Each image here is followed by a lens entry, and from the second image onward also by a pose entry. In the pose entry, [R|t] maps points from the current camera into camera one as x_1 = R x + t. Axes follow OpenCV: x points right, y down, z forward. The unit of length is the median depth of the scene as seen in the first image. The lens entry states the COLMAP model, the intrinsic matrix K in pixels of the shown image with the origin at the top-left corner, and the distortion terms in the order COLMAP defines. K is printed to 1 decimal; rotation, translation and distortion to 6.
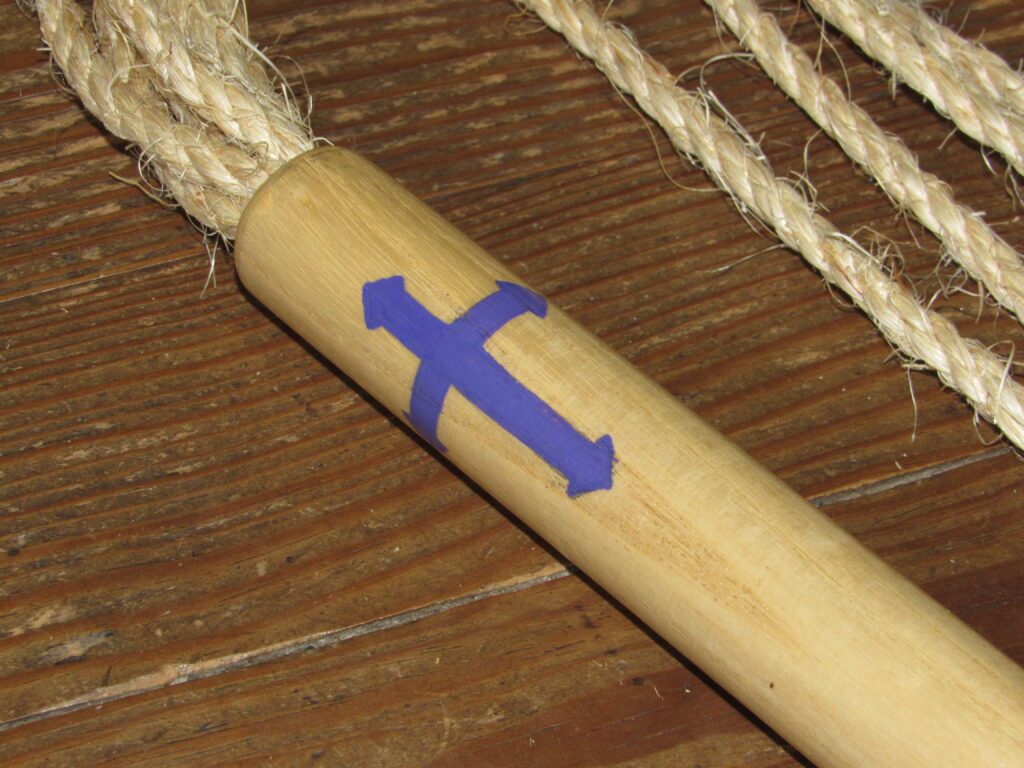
lens RADIAL K [[2690.8, 0, 491.3], [0, 2690.8, 383.5], [0, 0, 1]] dist [0.047697, -0.007241]
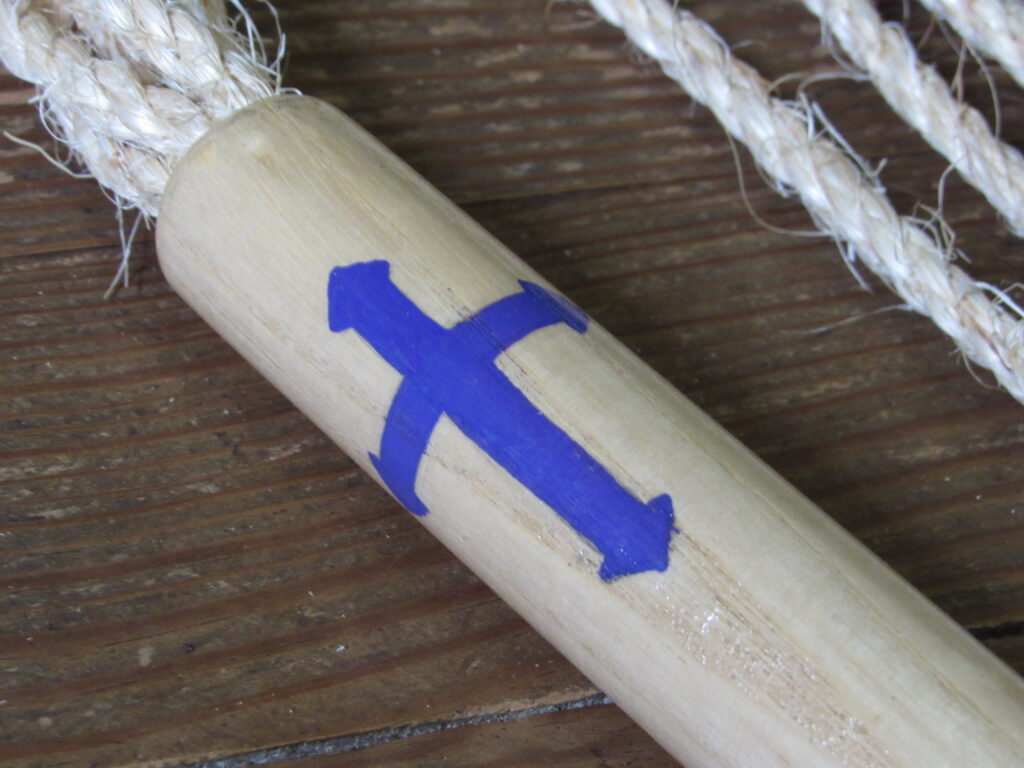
lens RADIAL K [[2723.3, 0, 512.0], [0, 2723.3, 384.0], [0, 0, 1]] dist [-0.089274, -0.323235]
pose [[0.995277, 0.095134, 0.019329, -0.010606], [-0.092555, 0.989975, -0.106693, 0.061311], [-0.029285, 0.104400, 0.994104, 0.275636]]
